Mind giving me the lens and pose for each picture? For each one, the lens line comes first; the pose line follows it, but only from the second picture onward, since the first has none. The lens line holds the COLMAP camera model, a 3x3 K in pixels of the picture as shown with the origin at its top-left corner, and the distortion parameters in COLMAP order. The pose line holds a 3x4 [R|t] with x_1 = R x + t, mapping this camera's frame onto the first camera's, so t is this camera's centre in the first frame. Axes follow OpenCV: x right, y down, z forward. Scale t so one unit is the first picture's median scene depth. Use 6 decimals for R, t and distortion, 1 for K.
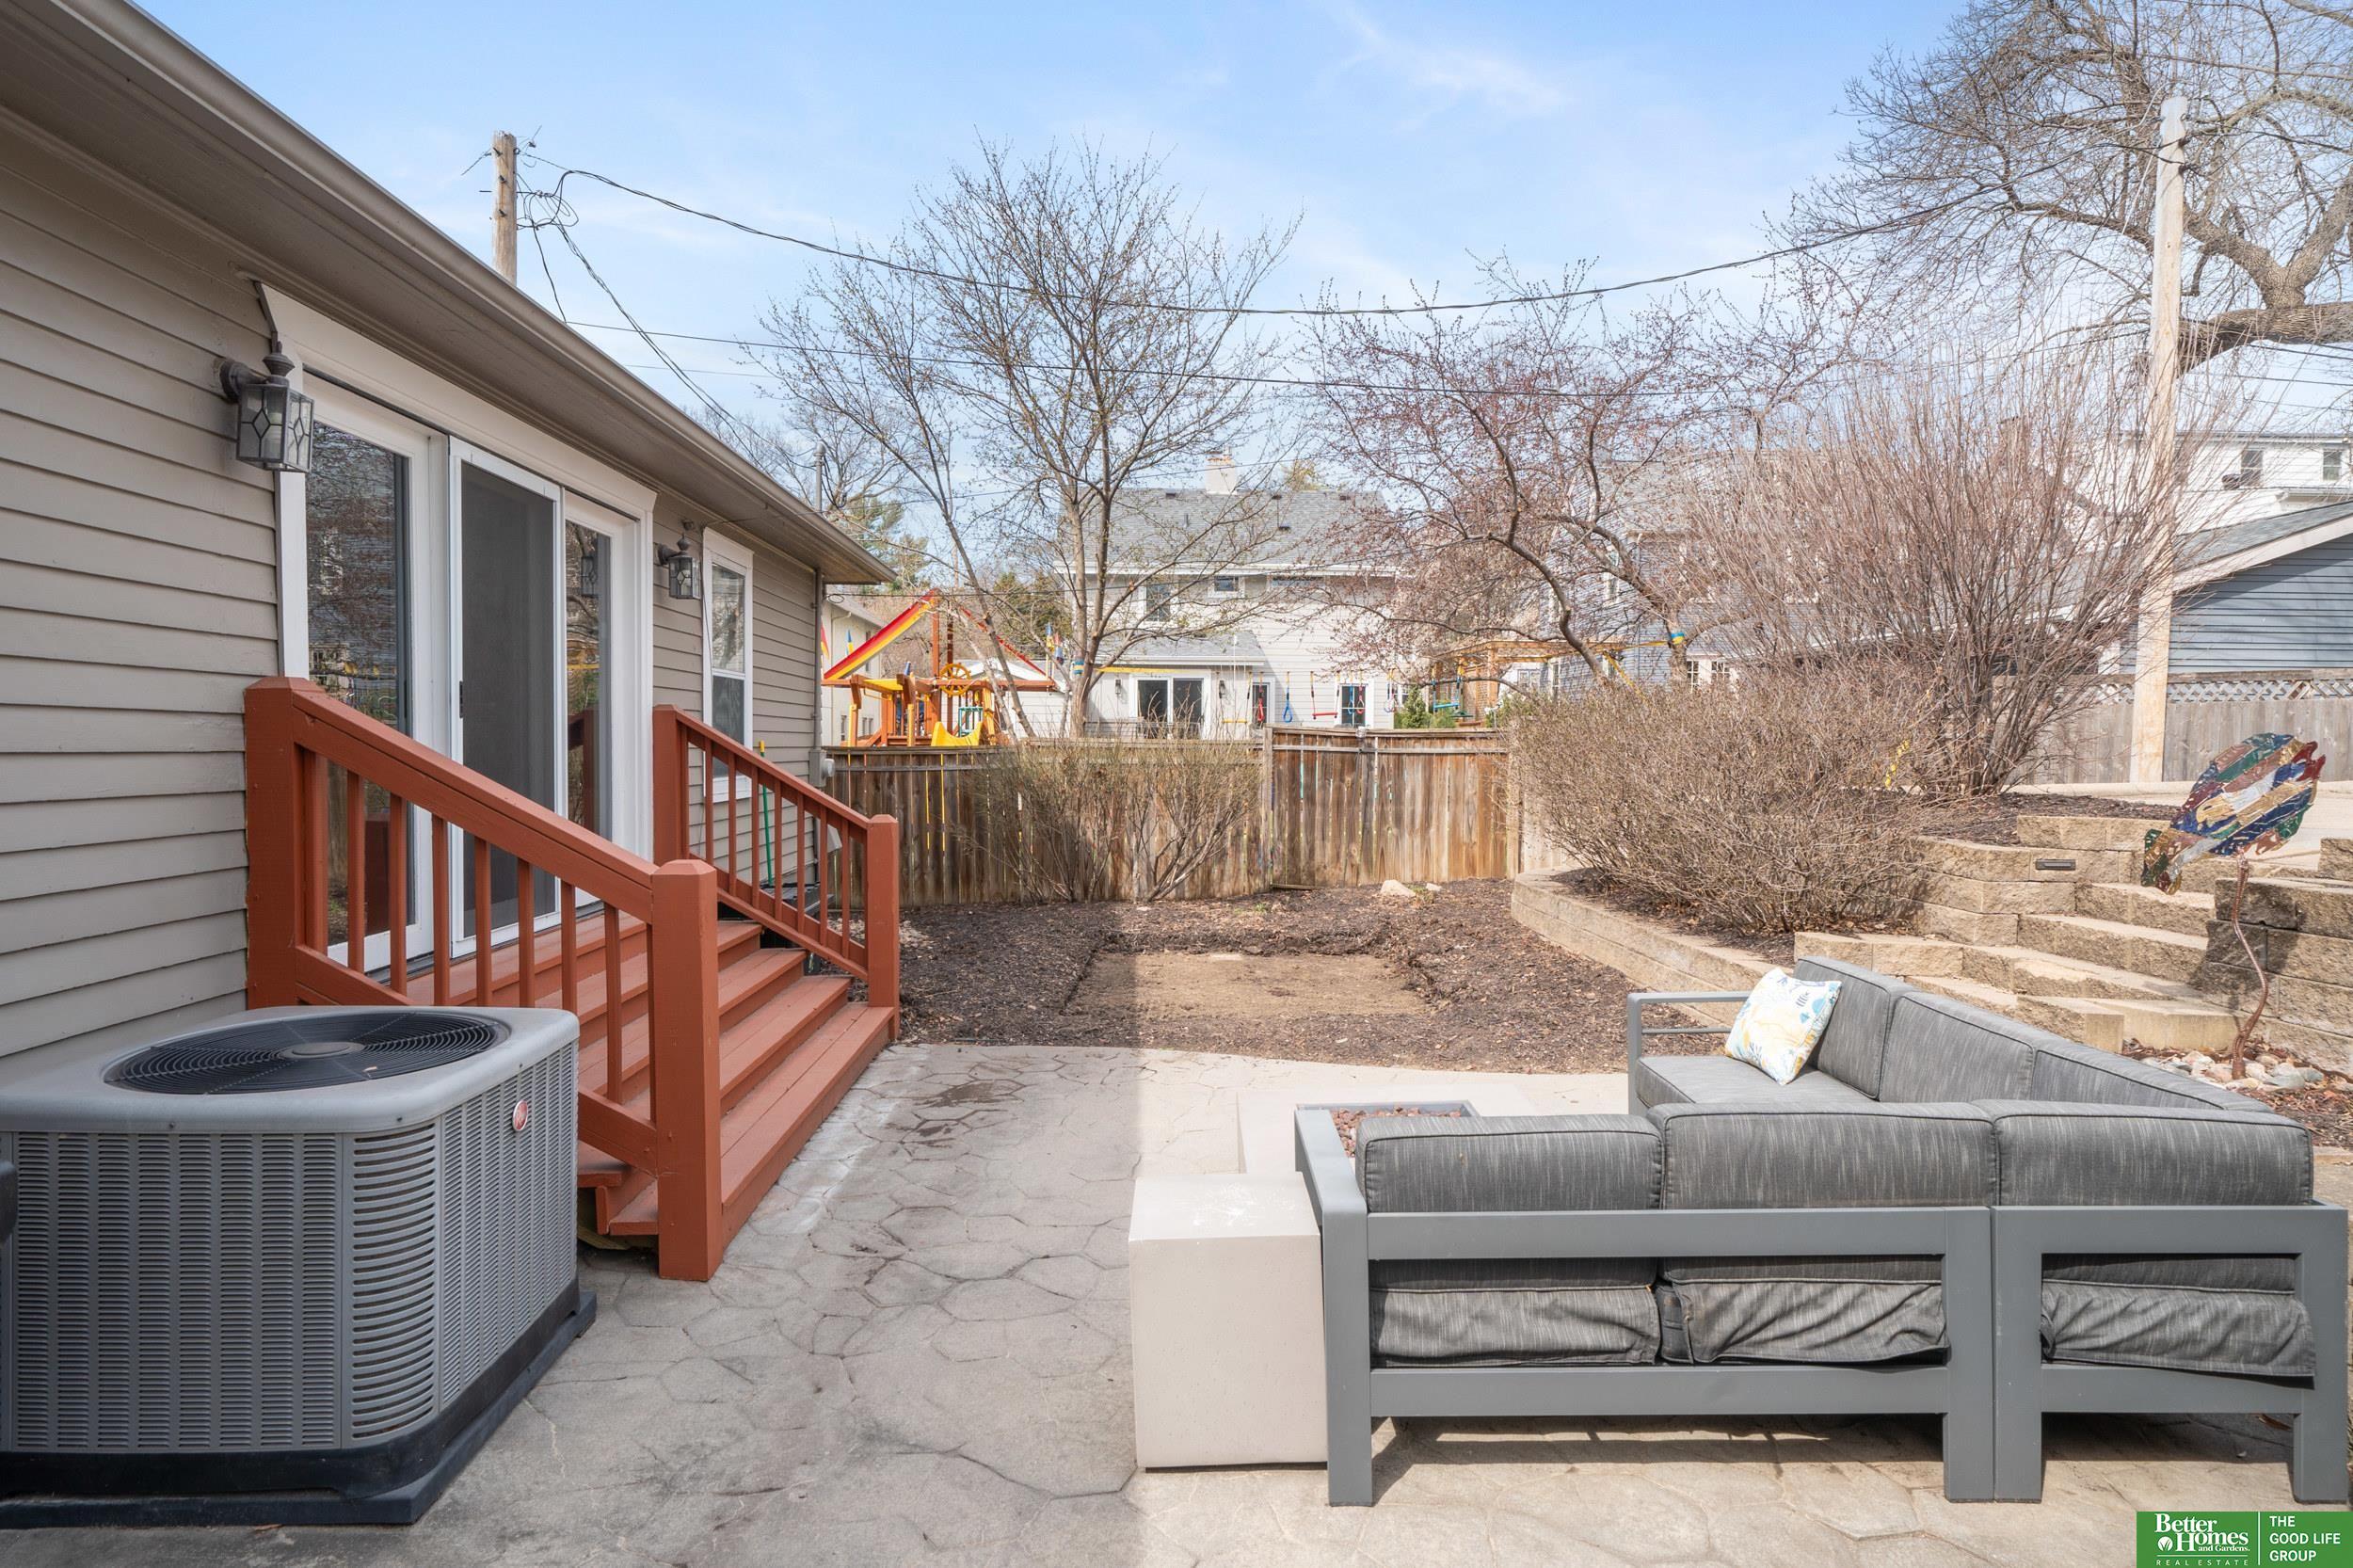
lens RADIAL K [[1186.7, 0, 1175.4], [0, 1186.7, 774.5], [0, 0, 1]] dist [0.002185, 0.000610]
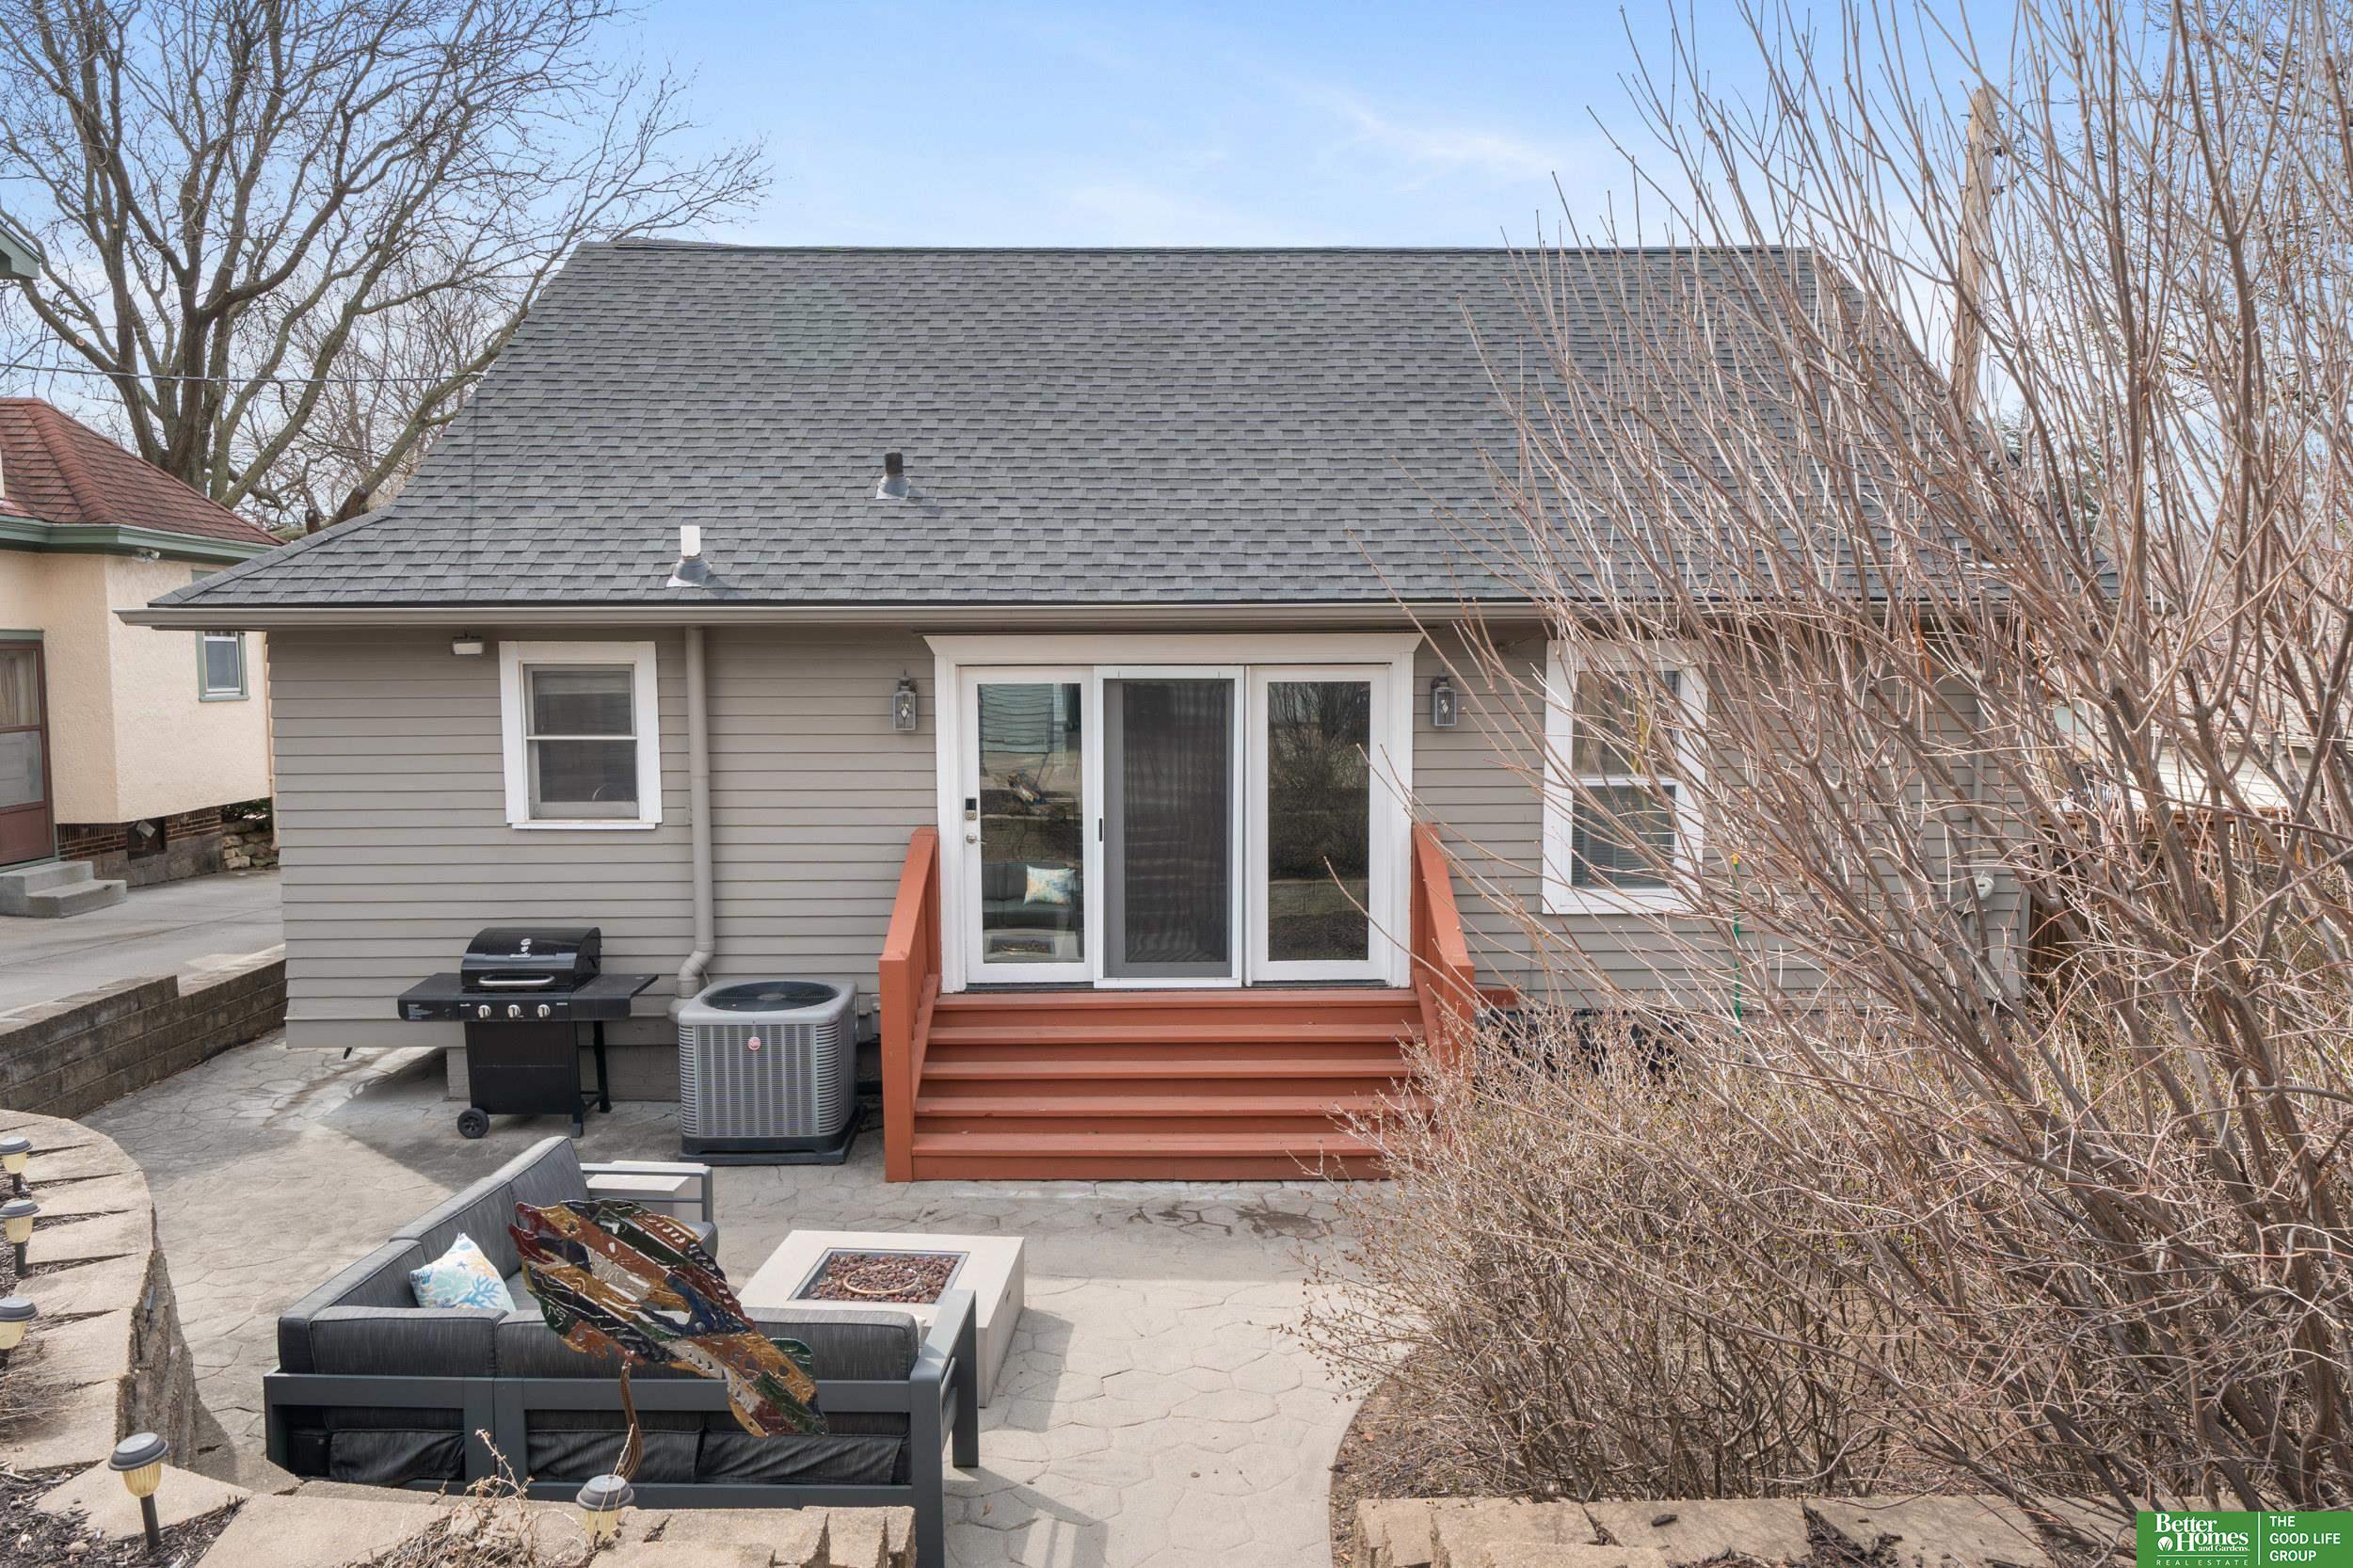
lens RADIAL K [[1572.2, 0, 1148.0], [0, 1572.2, 813.0], [0, 0, 1]] dist [0.006856, -0.001263]
pose [[-0.035560, 0.094265, -0.994912, 1.507560], [-0.021115, 0.995248, 0.095052, -0.289213], [0.999144, 0.024387, -0.033401, 1.140457]]
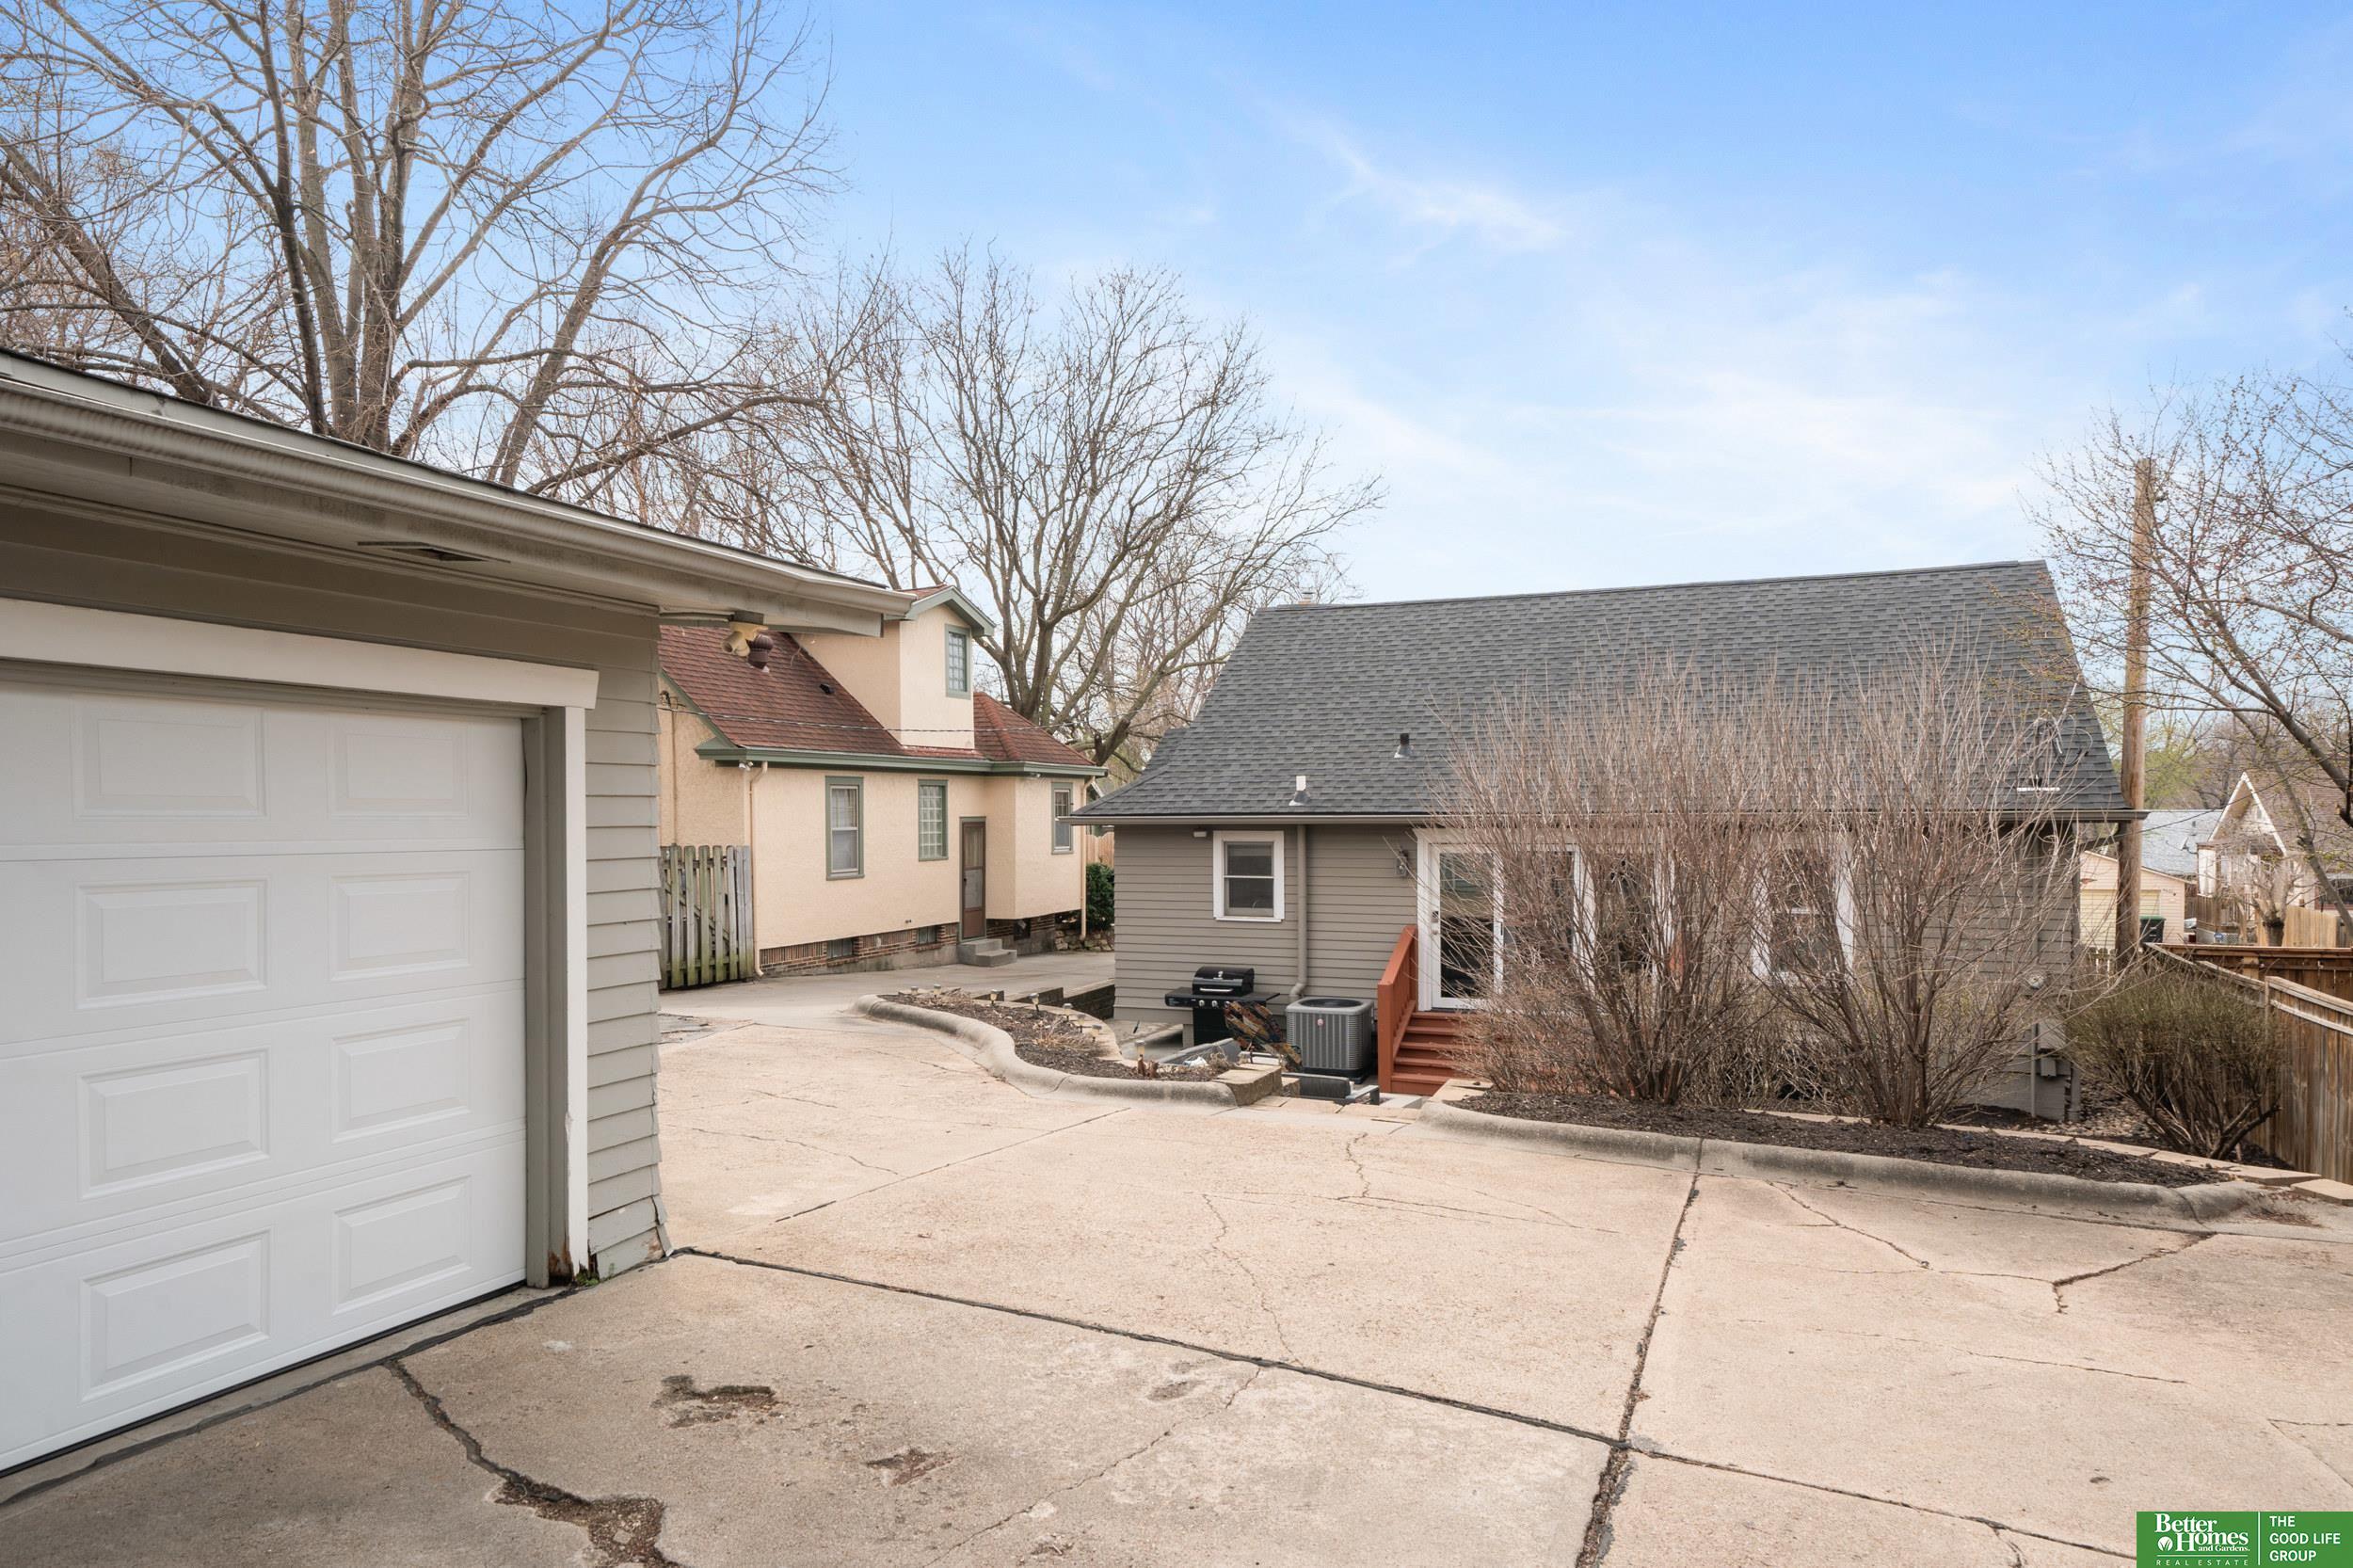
lens RADIAL K [[1416.4, 0, 1180.4], [0, 1416.4, 825.2], [0, 0, 1]] dist [-0.001405, -0.000960]
pose [[-0.419607, 0.005390, -0.907690, 3.073029], [-0.019236, 0.999705, 0.014829, -0.371376], [0.907502, 0.023683, -0.419380, 1.782054]]
